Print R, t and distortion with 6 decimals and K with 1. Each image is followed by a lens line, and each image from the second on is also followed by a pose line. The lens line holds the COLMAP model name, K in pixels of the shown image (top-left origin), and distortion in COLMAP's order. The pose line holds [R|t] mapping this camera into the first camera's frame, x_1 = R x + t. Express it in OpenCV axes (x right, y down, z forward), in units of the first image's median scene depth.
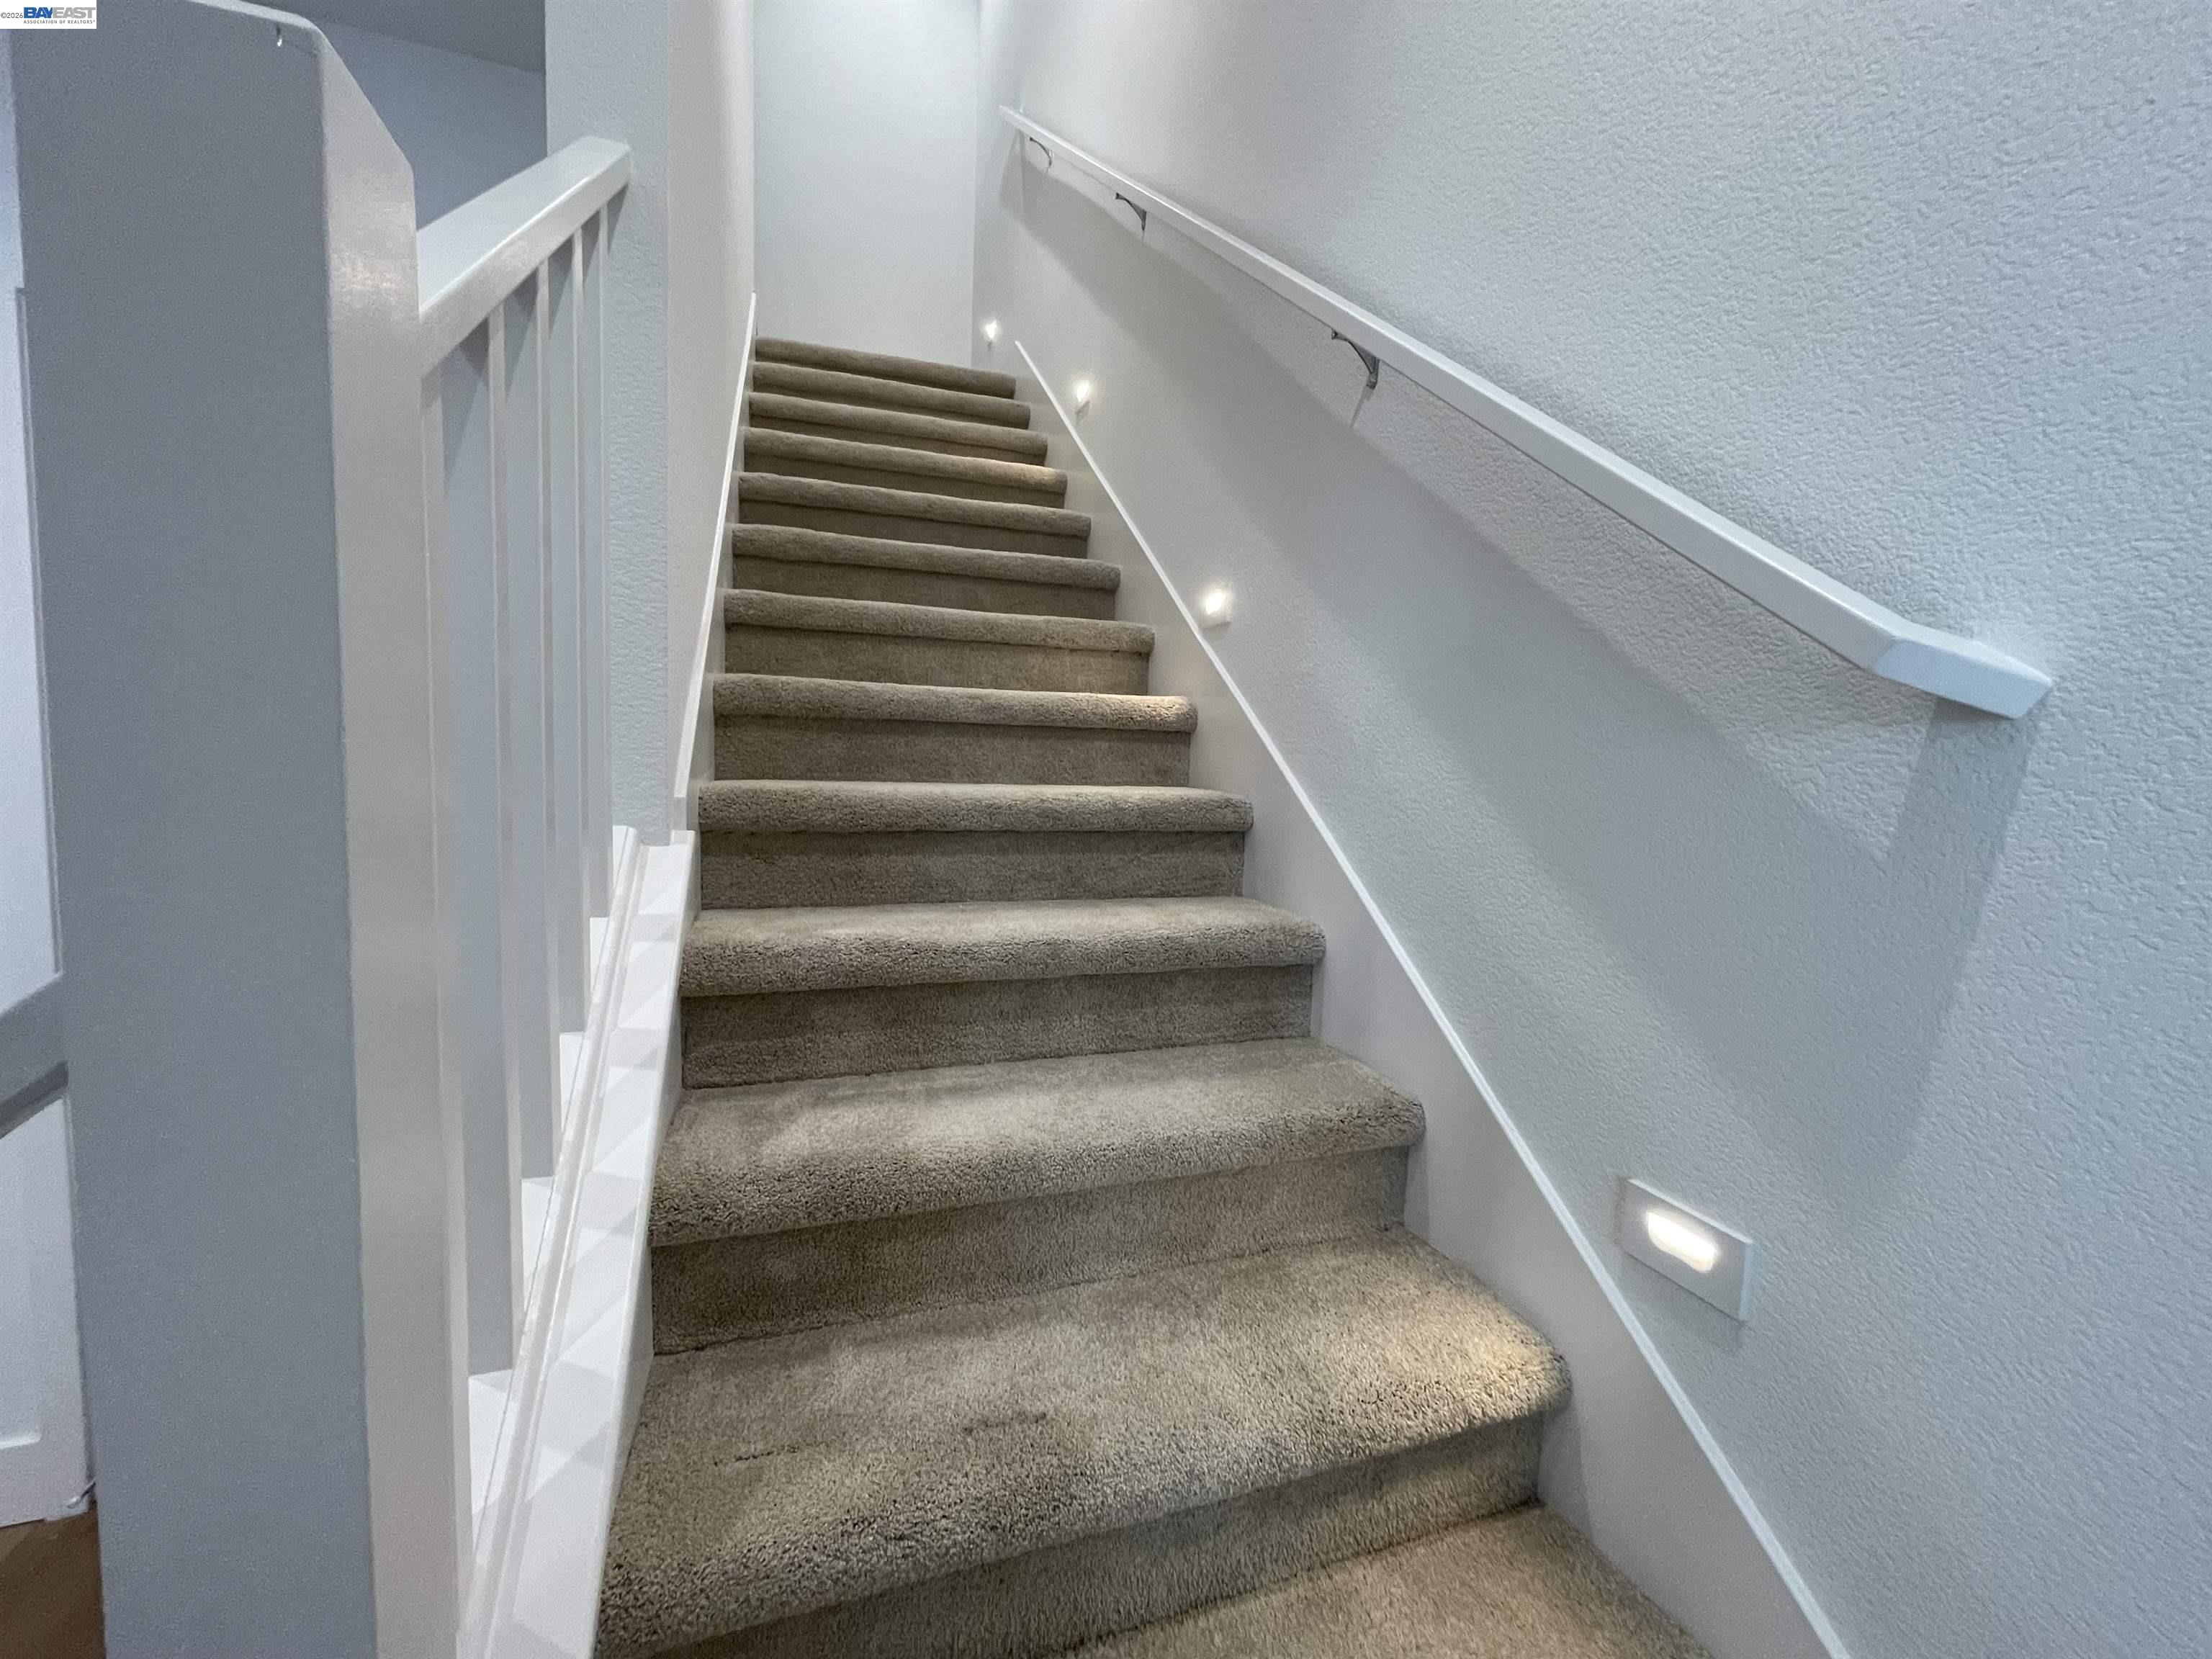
lens RADIAL K [[888.8, 0, 1101.2], [0, 888.8, 827.0], [0, 0, 1]] dist [-0.003143, 0.000186]
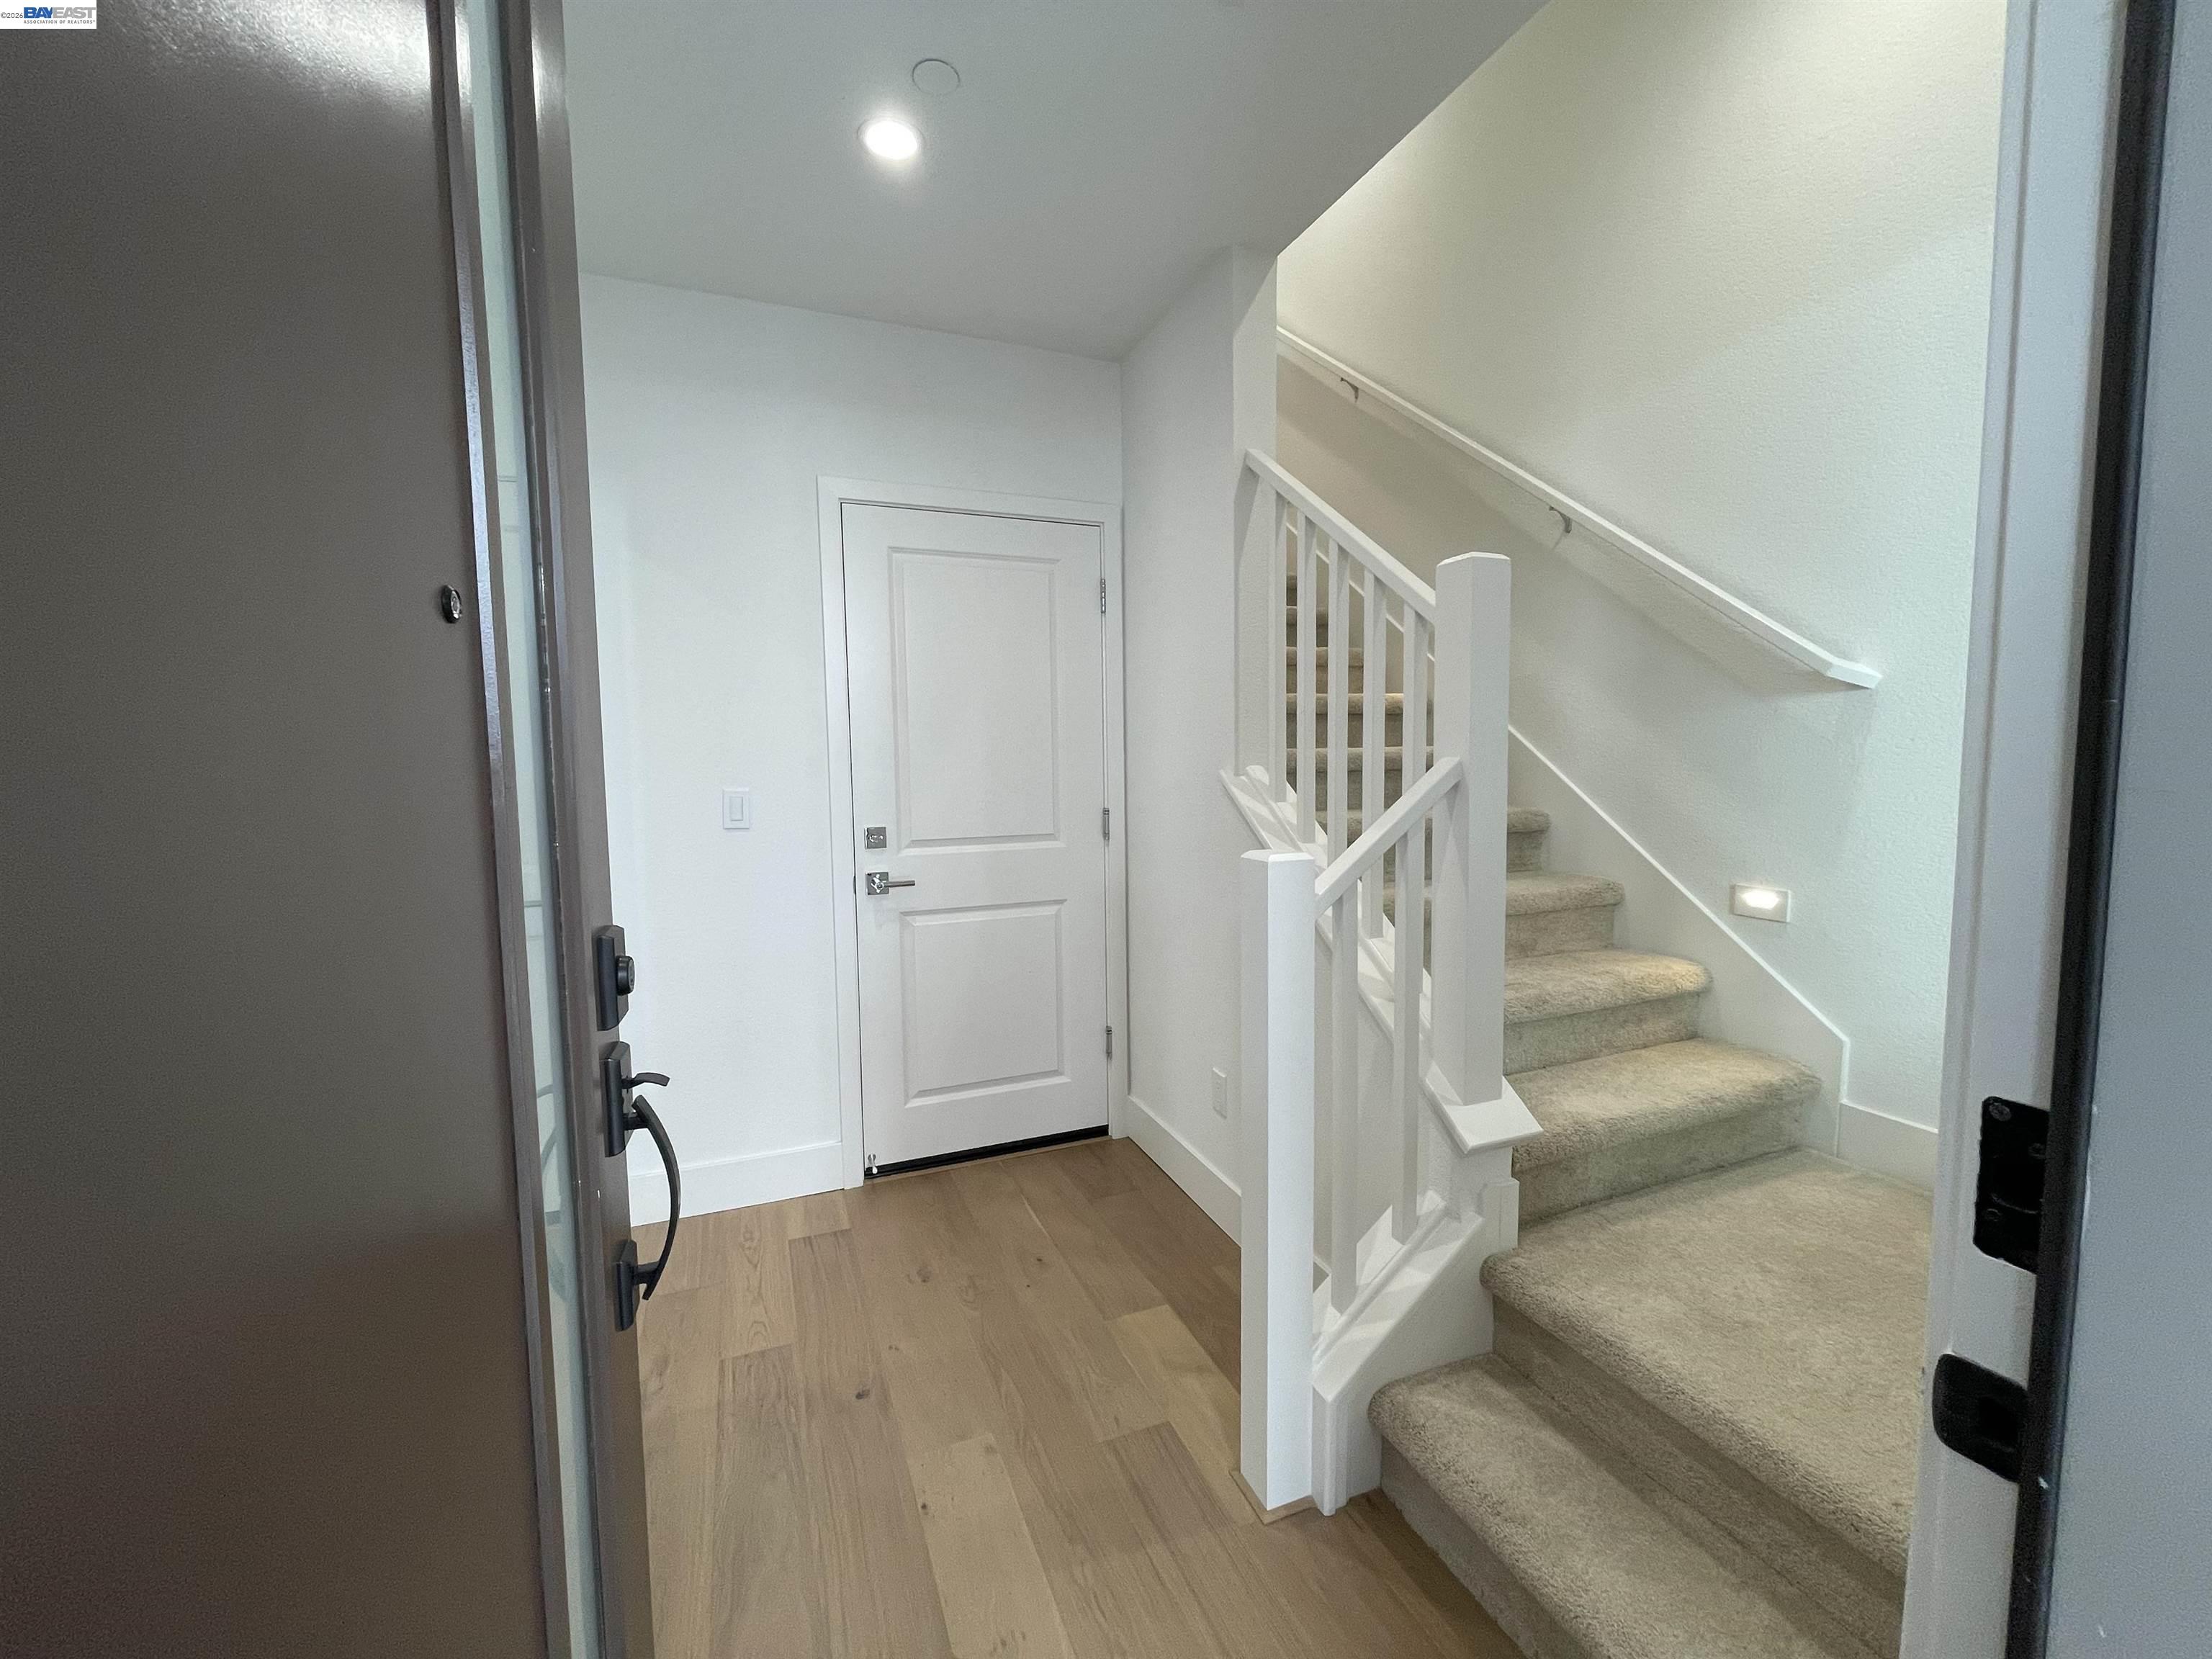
lens RADIAL K [[888.8, 0, 1110.6], [0, 888.8, 826.6], [0, 0, 1]] dist [-0.003143, 0.000186]
pose [[0.996950, -0.047638, 0.061825, -0.876256], [0.047687, 0.998862, 0.000678, 0.109163], [-0.061787, 0.002273, 0.998087, -0.921245]]
